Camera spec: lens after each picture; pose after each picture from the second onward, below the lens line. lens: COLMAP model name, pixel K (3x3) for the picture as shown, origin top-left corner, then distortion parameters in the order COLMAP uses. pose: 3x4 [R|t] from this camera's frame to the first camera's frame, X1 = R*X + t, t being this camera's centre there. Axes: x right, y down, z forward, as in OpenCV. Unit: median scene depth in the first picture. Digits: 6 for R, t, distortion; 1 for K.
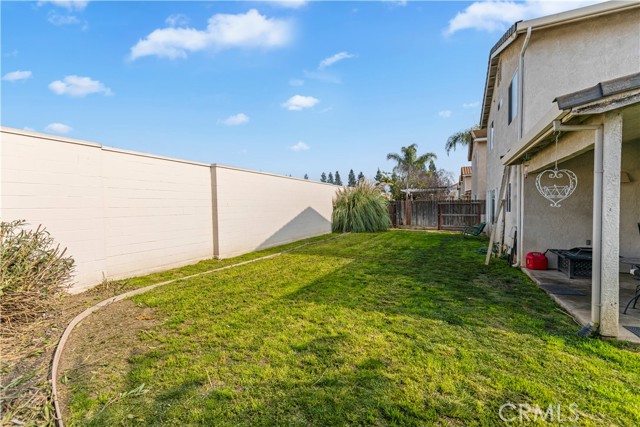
lens RADIAL K [[297.0, 0, 332.5], [0, 297.0, 215.8], [0, 0, 1]] dist [0.009974, -0.001735]
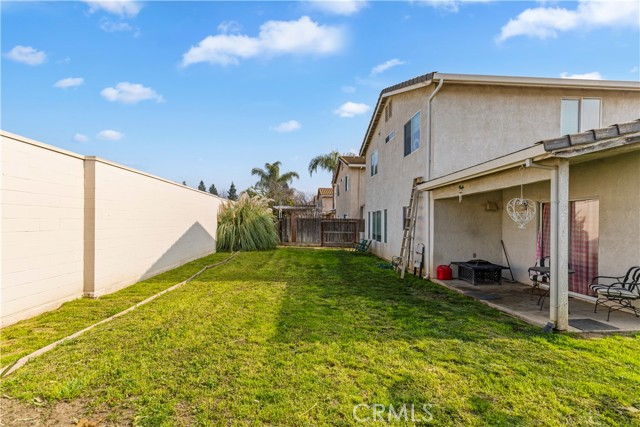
lens RADIAL K [[297.0, 0, 330.2], [0, 297.0, 220.2], [0, 0, 1]] dist [0.009974, -0.001735]
pose [[0.874817, 0.025857, 0.483764, -0.284944], [-0.006566, 0.999116, -0.041529, -0.004820], [-0.484410, 0.033154, 0.874213, 0.168607]]
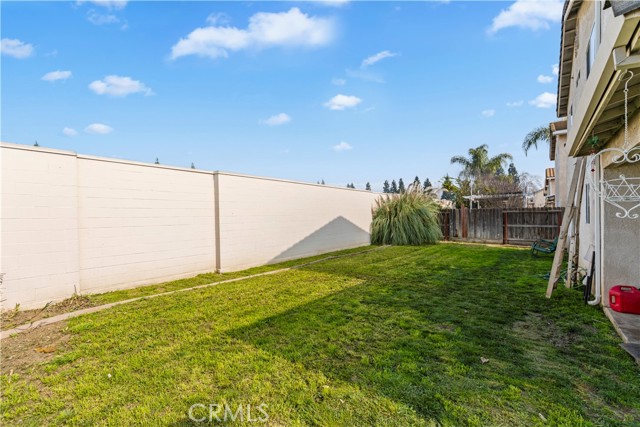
lens RADIAL K [[297.0, 0, 331.7], [0, 297.0, 217.2], [0, 0, 1]] dist [0.009974, -0.001735]
pose [[0.972812, -0.000387, -0.231596, 0.198078], [-0.005499, 0.999678, -0.024769, -0.008470], [0.231531, 0.025369, 0.972497, 0.201078]]
